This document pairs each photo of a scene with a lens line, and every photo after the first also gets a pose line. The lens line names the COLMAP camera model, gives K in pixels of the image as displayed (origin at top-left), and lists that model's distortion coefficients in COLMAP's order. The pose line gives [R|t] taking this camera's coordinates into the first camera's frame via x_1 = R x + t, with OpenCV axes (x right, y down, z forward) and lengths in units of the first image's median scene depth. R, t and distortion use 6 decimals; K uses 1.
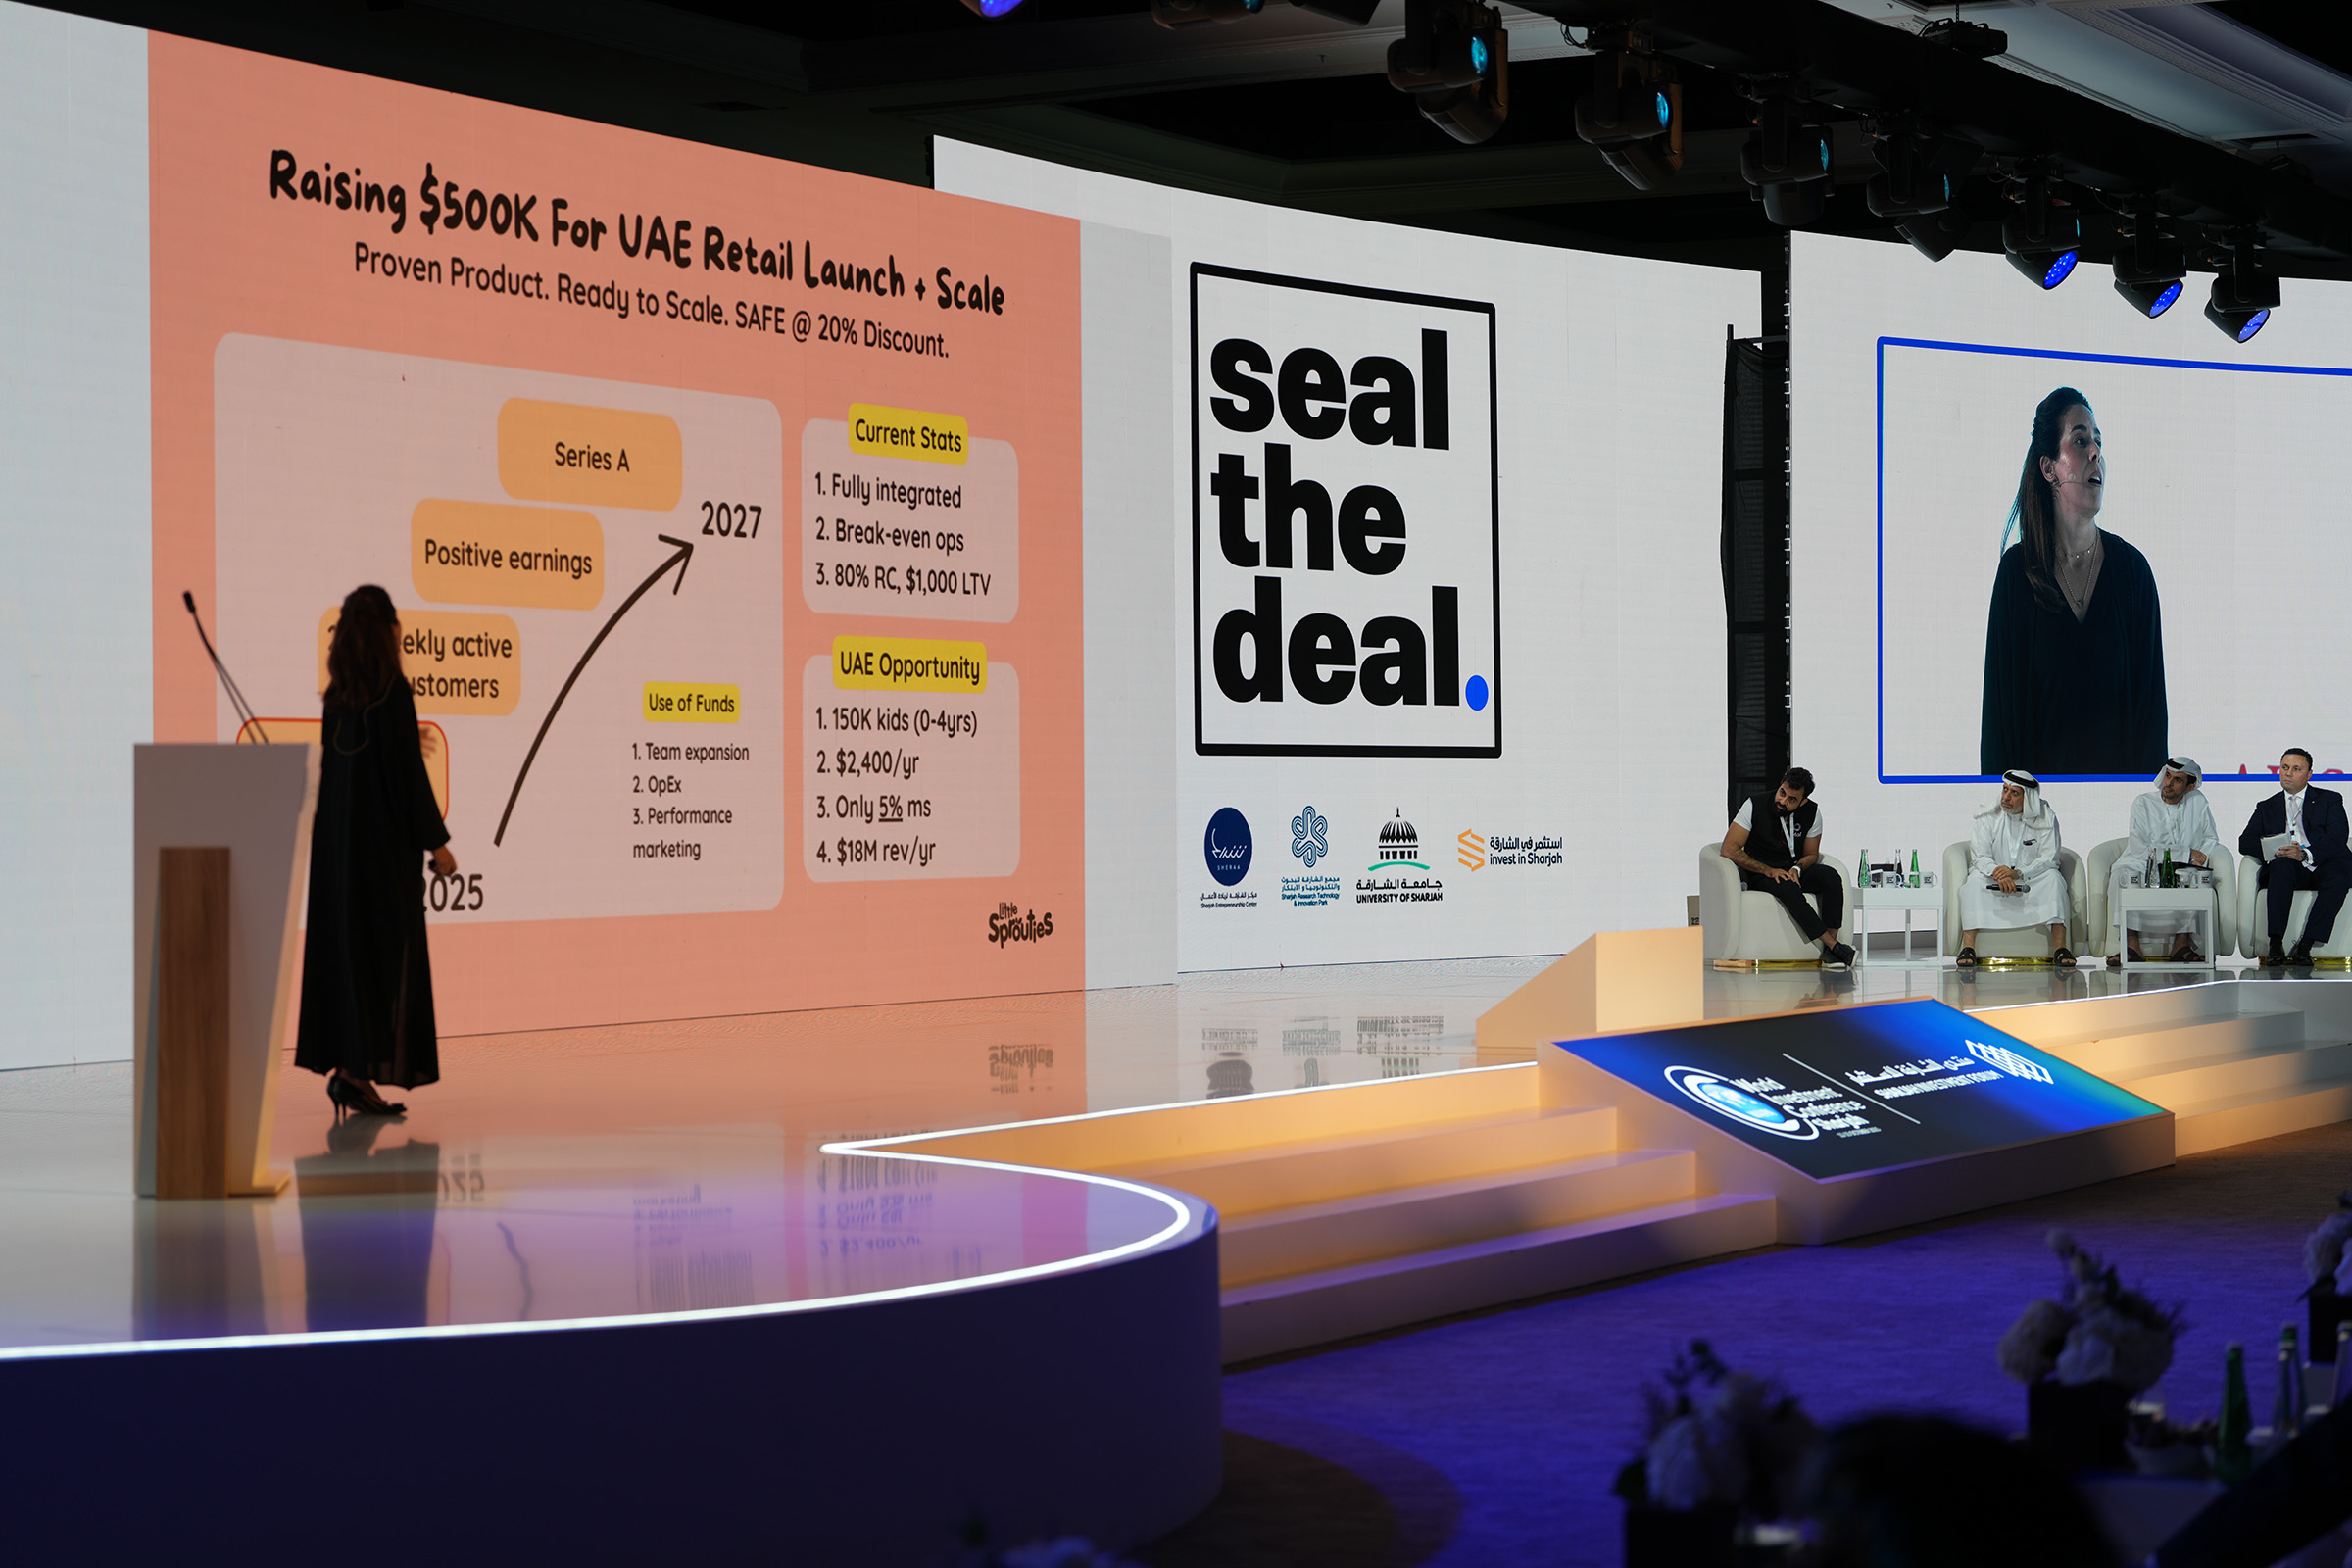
lens RADIAL K [[4453.9, 0, 1180.7], [0, 4453.9, 794.8], [0, 0, 1]] dist [0.042427, 0.000000]
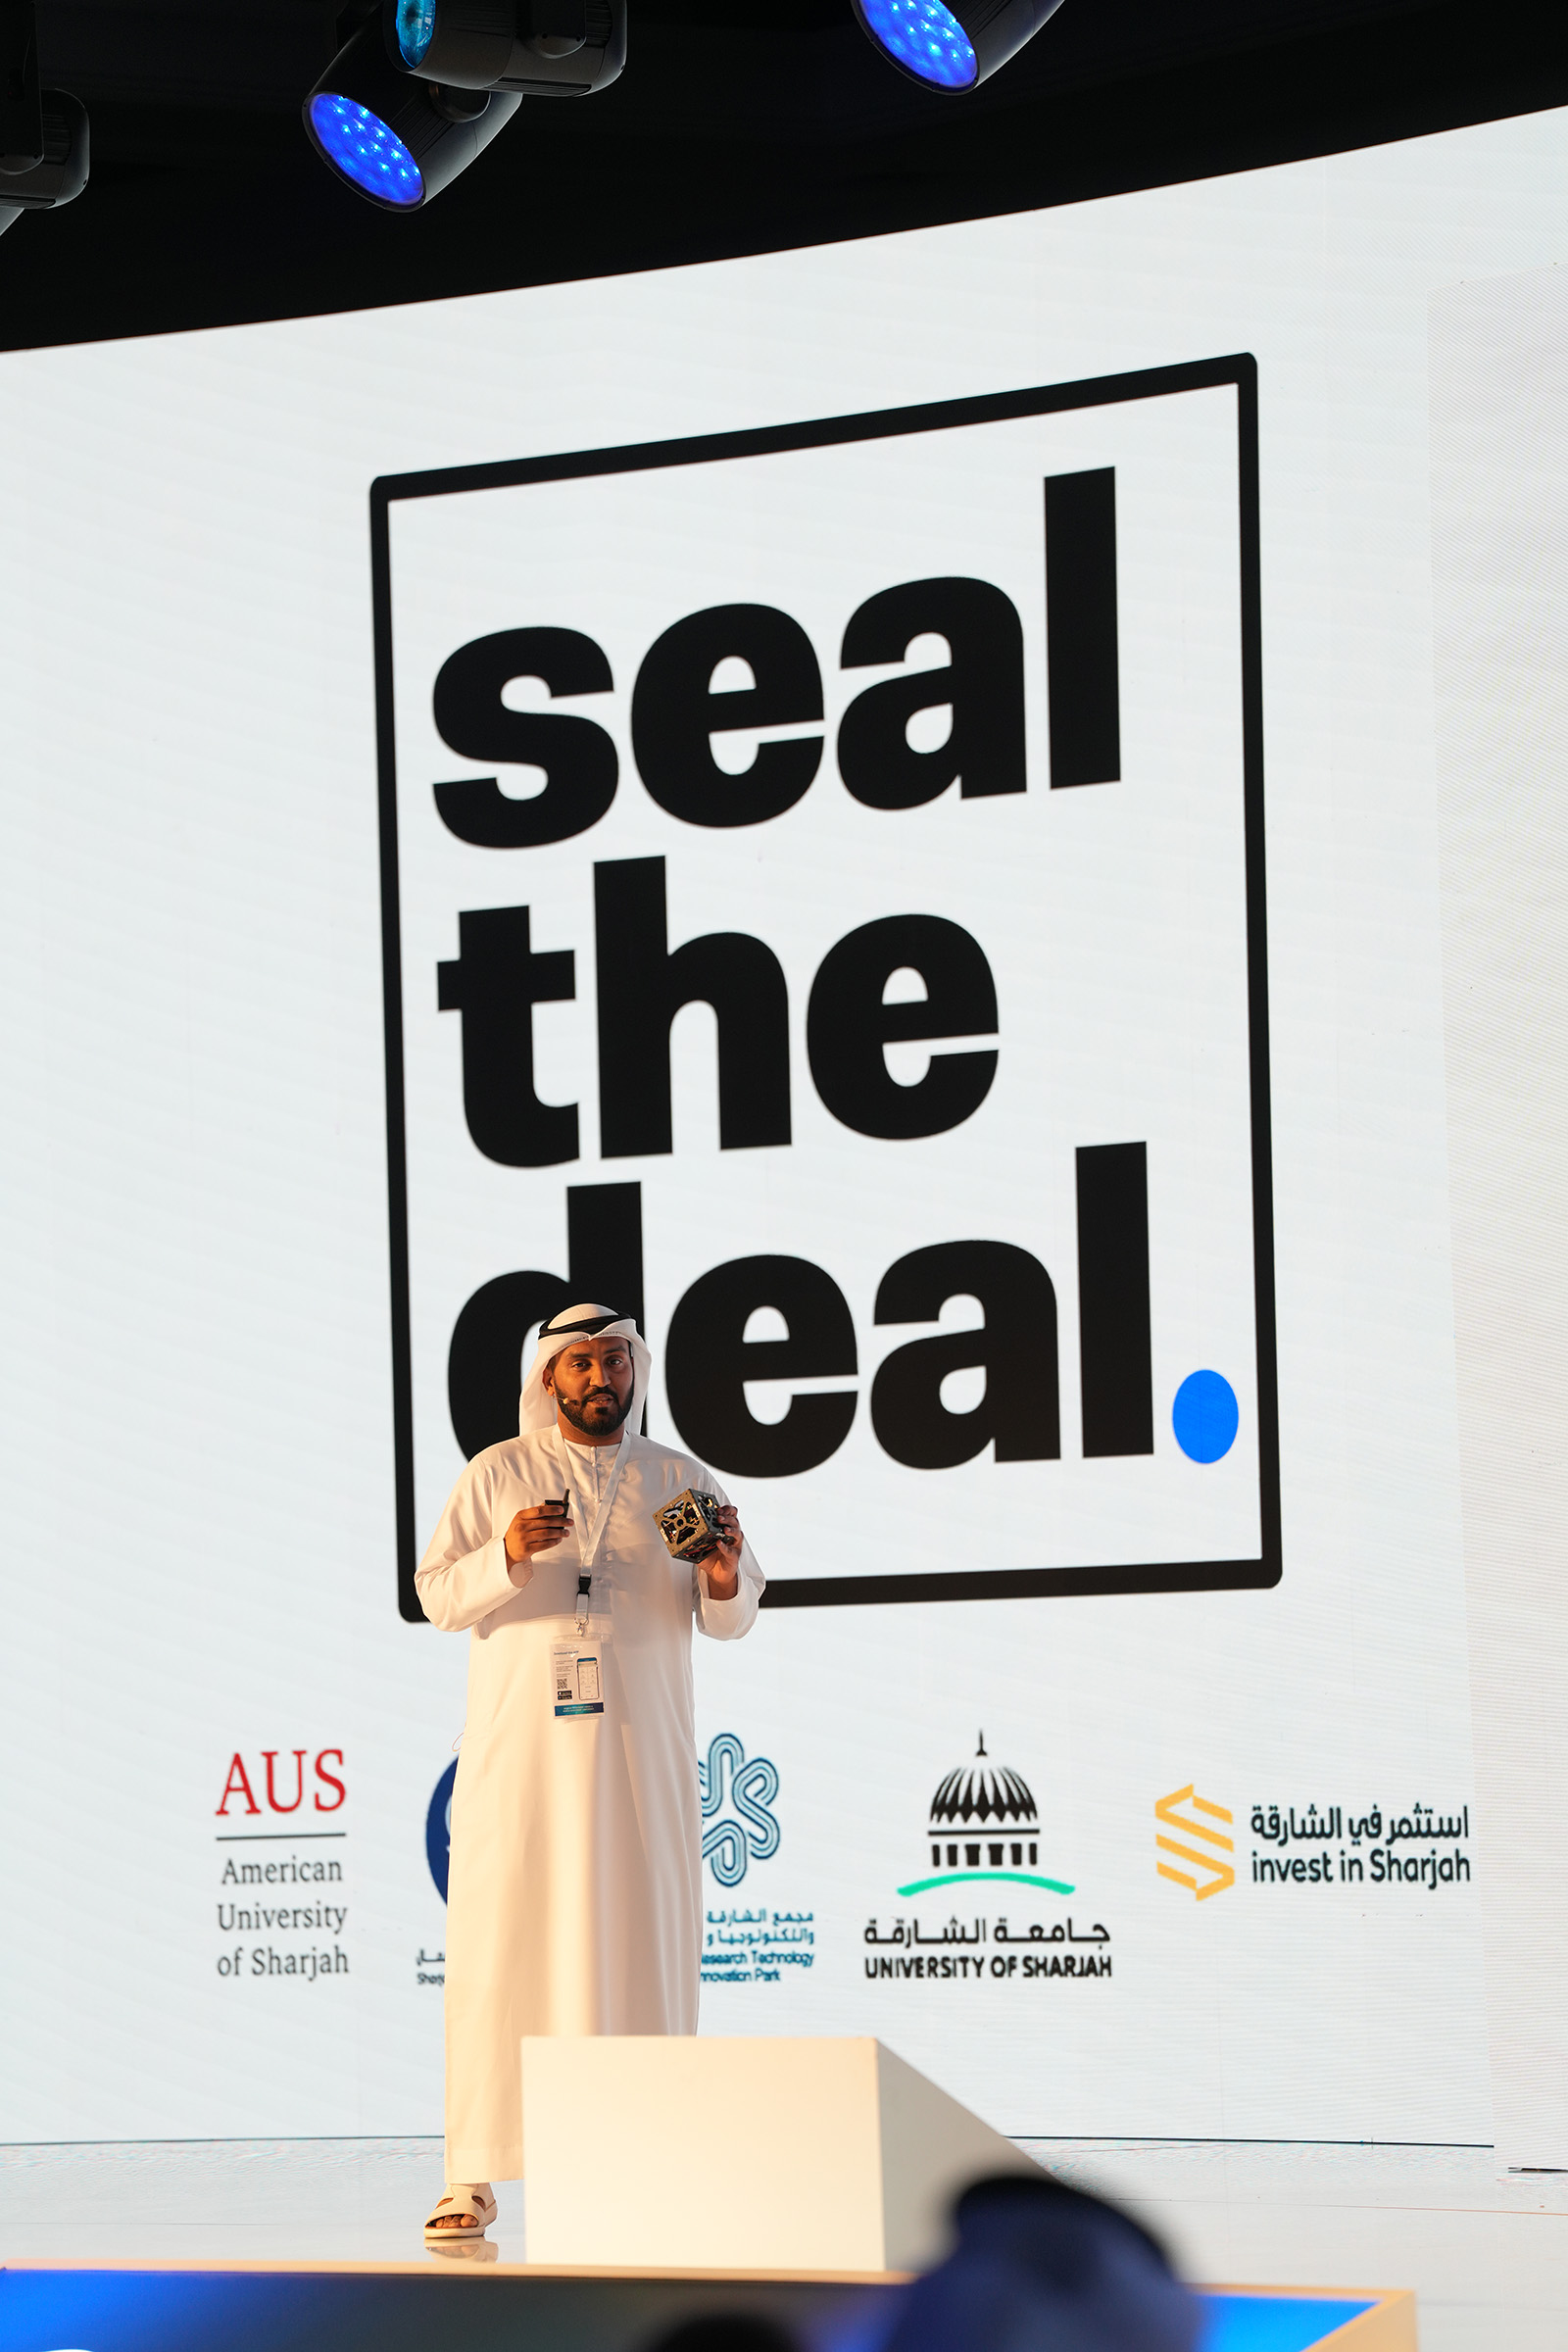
lens RADIAL K [[13172.5, 0, 782.1], [0, 13172.5, 1186.7], [0, 0, 1]] dist [2.695061, 0.000000]
pose [[-0.111147, -0.030983, -0.993321, 1.205405], [0.034786, 0.998780, -0.035045, -0.004675], [0.993195, -0.038449, -0.109934, 1.117750]]
